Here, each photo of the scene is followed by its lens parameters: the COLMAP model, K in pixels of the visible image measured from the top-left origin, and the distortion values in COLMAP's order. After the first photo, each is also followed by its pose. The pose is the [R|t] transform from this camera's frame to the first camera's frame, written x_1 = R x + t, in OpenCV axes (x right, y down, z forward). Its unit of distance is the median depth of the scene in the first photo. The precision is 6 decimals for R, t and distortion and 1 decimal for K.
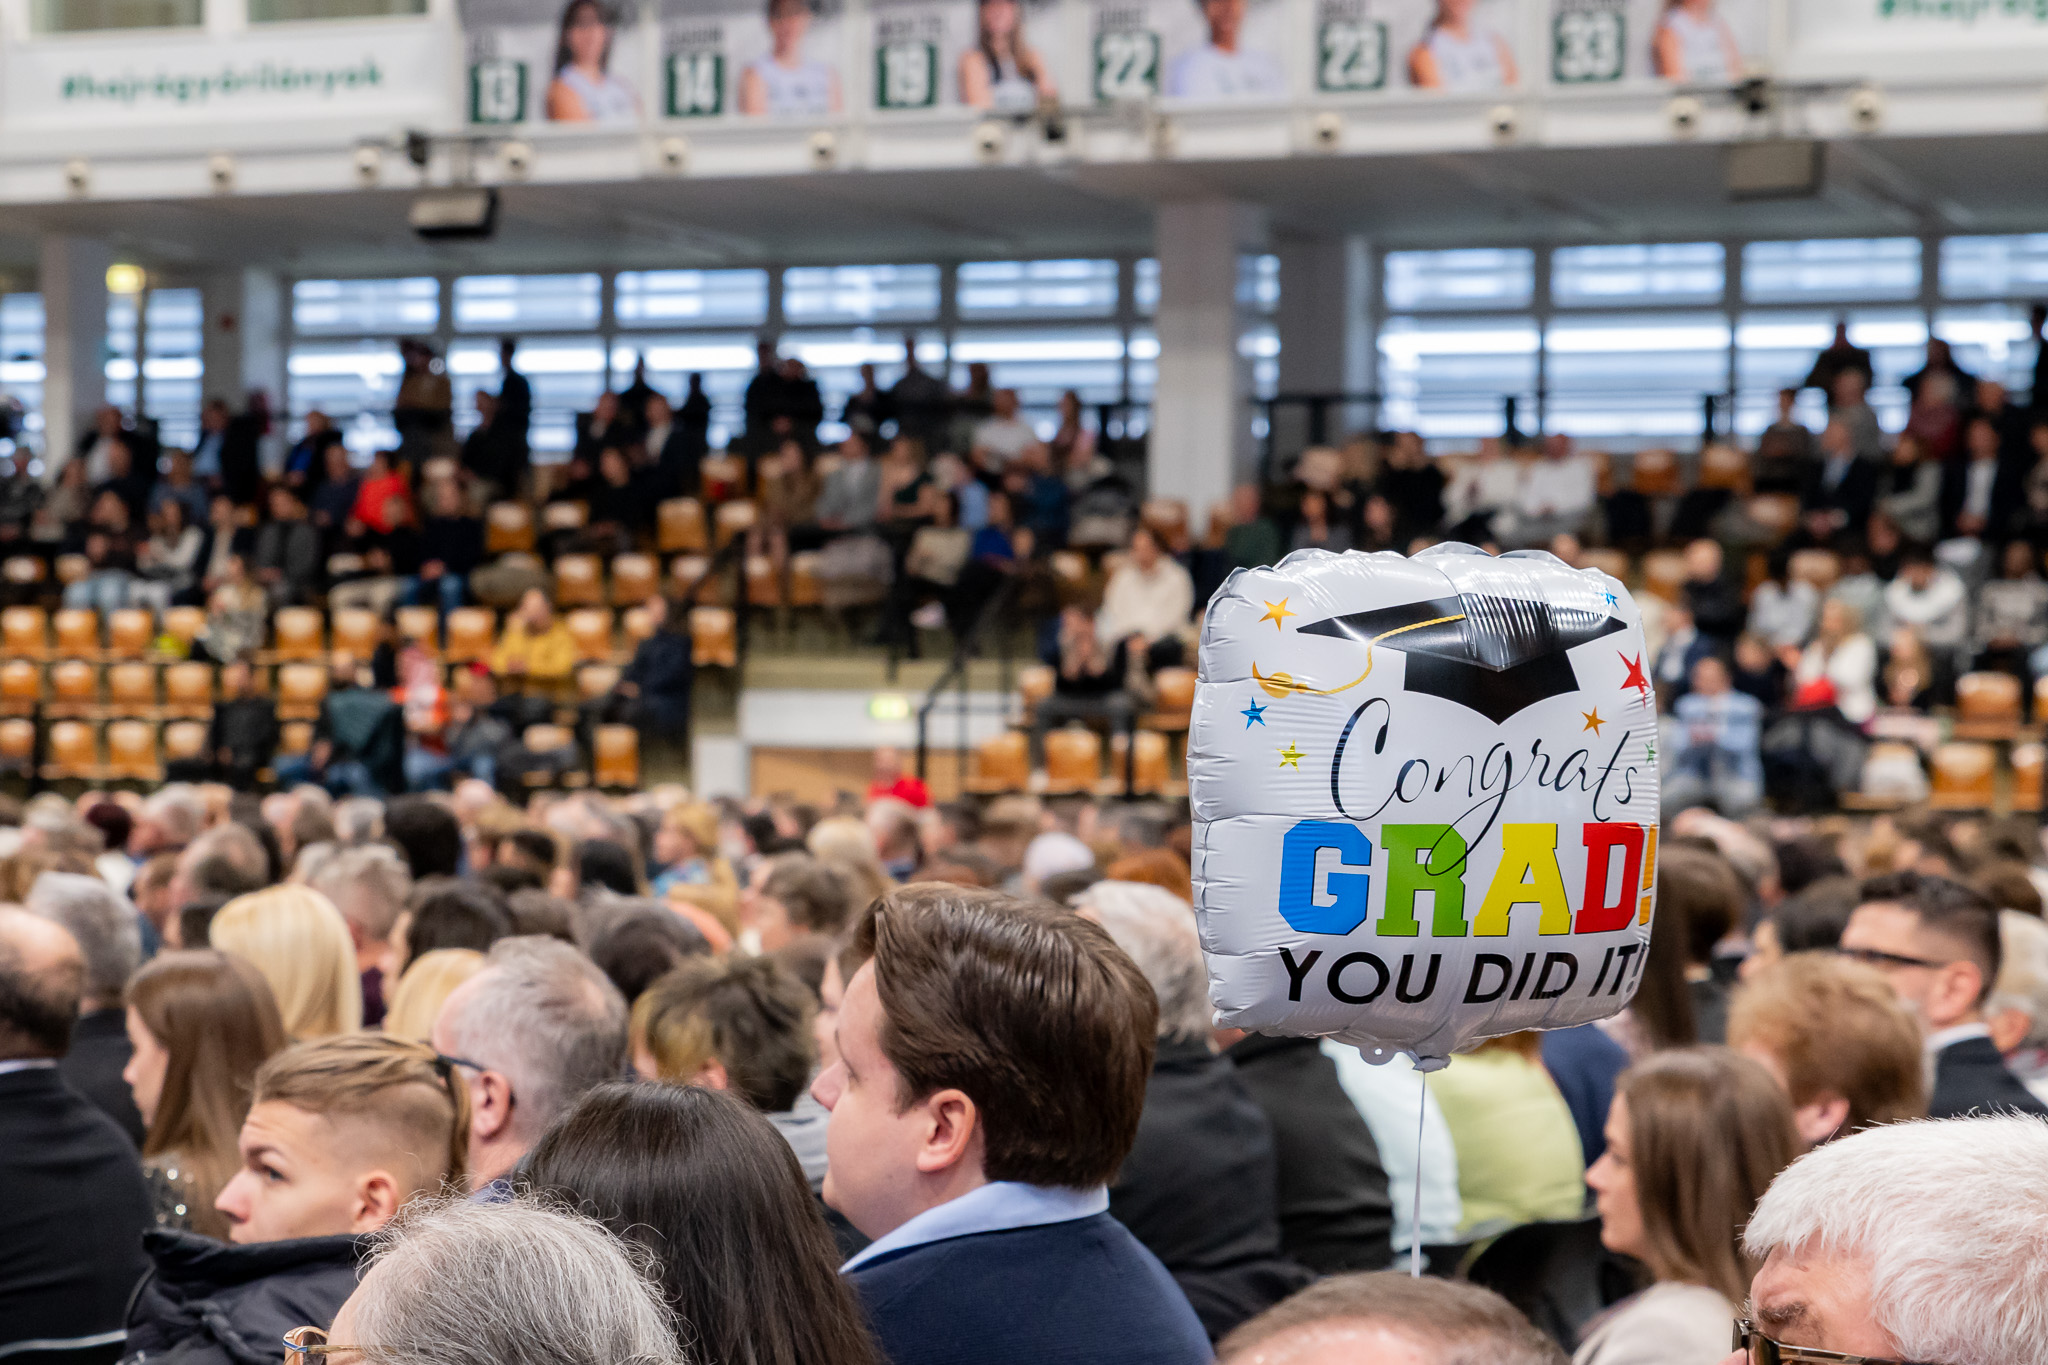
lens RADIAL K [[5241.0, 0, 1023.9], [0, 5241.0, 683.7], [0, 0, 1]] dist [0.015402, 0.000000]
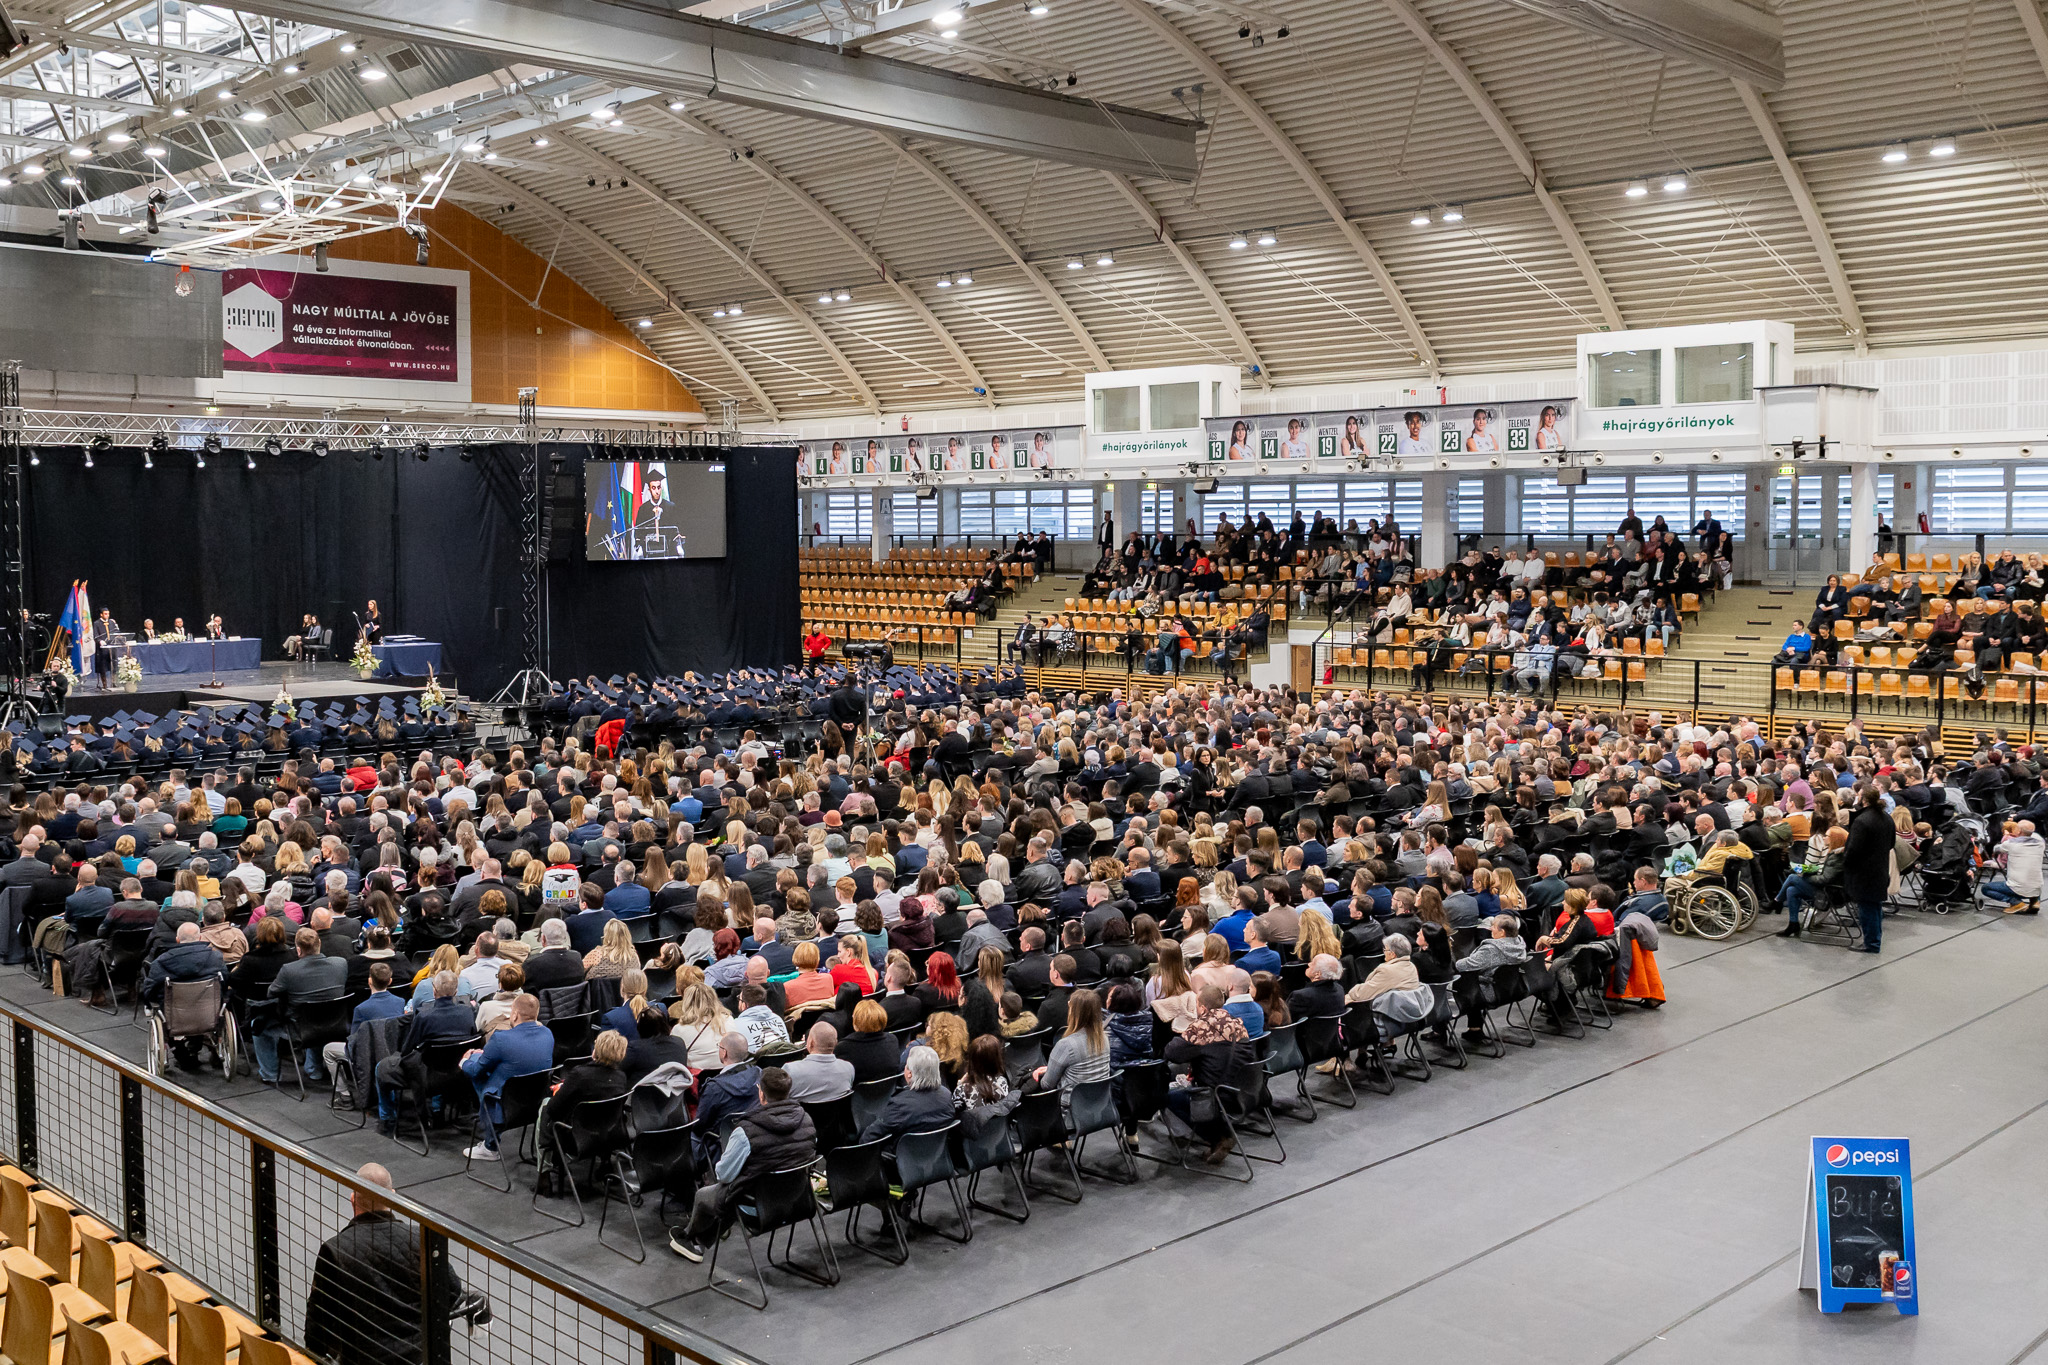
lens RADIAL K [[1972.5, 0, 1024.9], [0, 1972.5, 681.9], [0, 0, 1]] dist [-0.001569, 0.000000]
pose [[0.937483, 0.012213, -0.347817, 0.231238], [0.016661, 0.996663, 0.079903, -0.069237], [0.347632, -0.080703, 0.934151, -0.242321]]
